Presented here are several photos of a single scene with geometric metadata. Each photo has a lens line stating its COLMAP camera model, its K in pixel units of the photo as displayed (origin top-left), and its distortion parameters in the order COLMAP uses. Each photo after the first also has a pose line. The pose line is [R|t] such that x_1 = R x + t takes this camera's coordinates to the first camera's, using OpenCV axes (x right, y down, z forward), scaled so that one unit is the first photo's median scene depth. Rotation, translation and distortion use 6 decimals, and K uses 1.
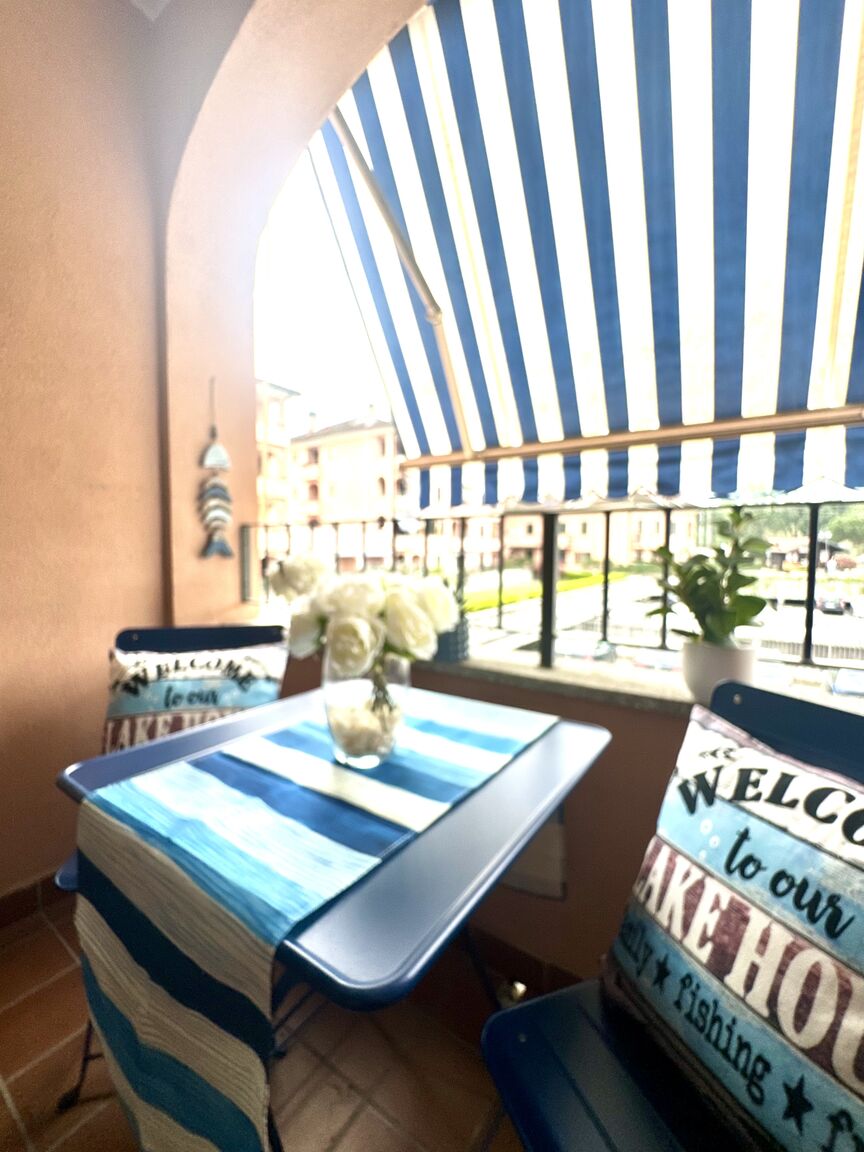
lens RADIAL K [[481.5, 0, 431.8], [0, 481.5, 585.0], [0, 0, 1]] dist [-0.011455, 0.001376]
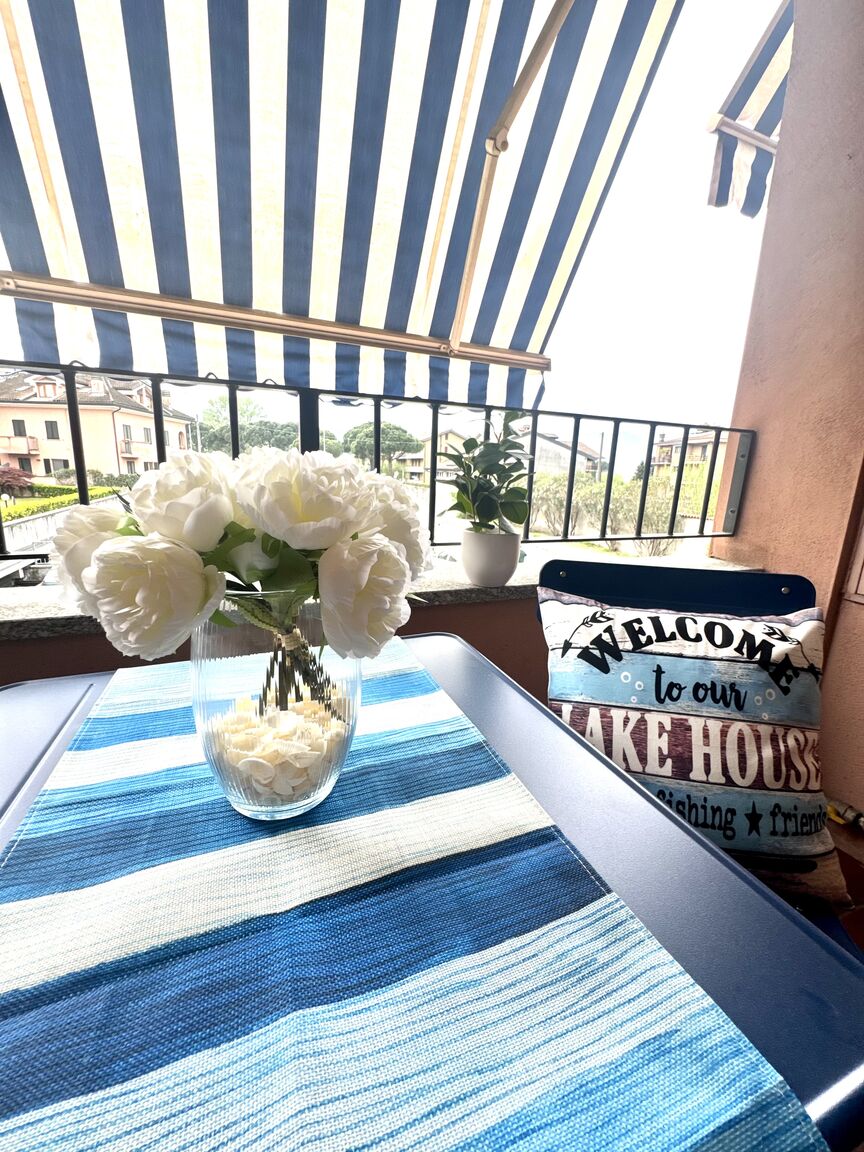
lens RADIAL K [[462.4, 0, 432.4], [0, 462.4, 577.8], [0, 0, 1]] dist [-0.006240, 0.000434]
pose [[0.550191, -0.175450, 0.816399, -0.669205], [0.029257, 0.981128, 0.191134, 0.026498], [-0.834526, -0.081275, 0.544941, 0.886376]]
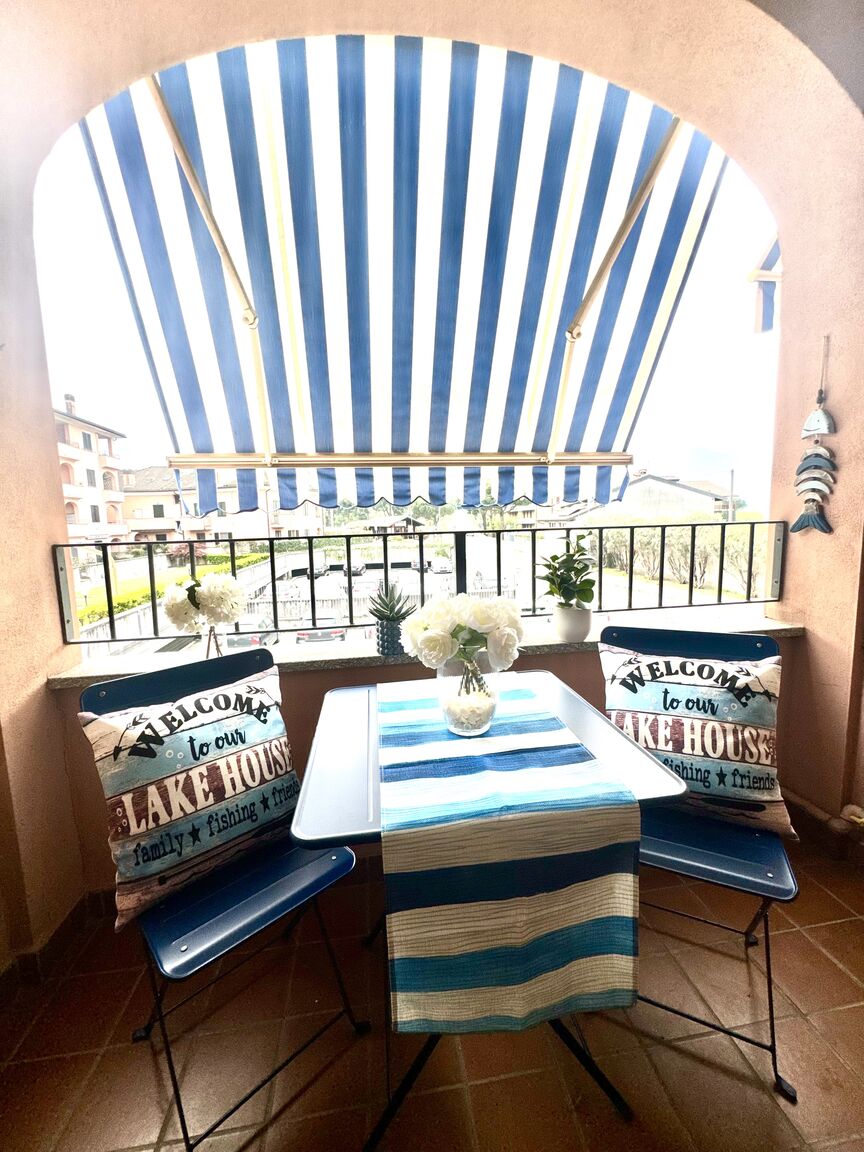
lens RADIAL K [[462.4, 0, 431.7], [0, 462.4, 579.2], [0, 0, 1]] dist [-0.006240, 0.000434]
pose [[0.731266, -0.108200, 0.673455, -1.601715], [0.082096, 0.994122, 0.070576, -0.251299], [-0.677133, 0.003678, 0.735851, 0.158923]]
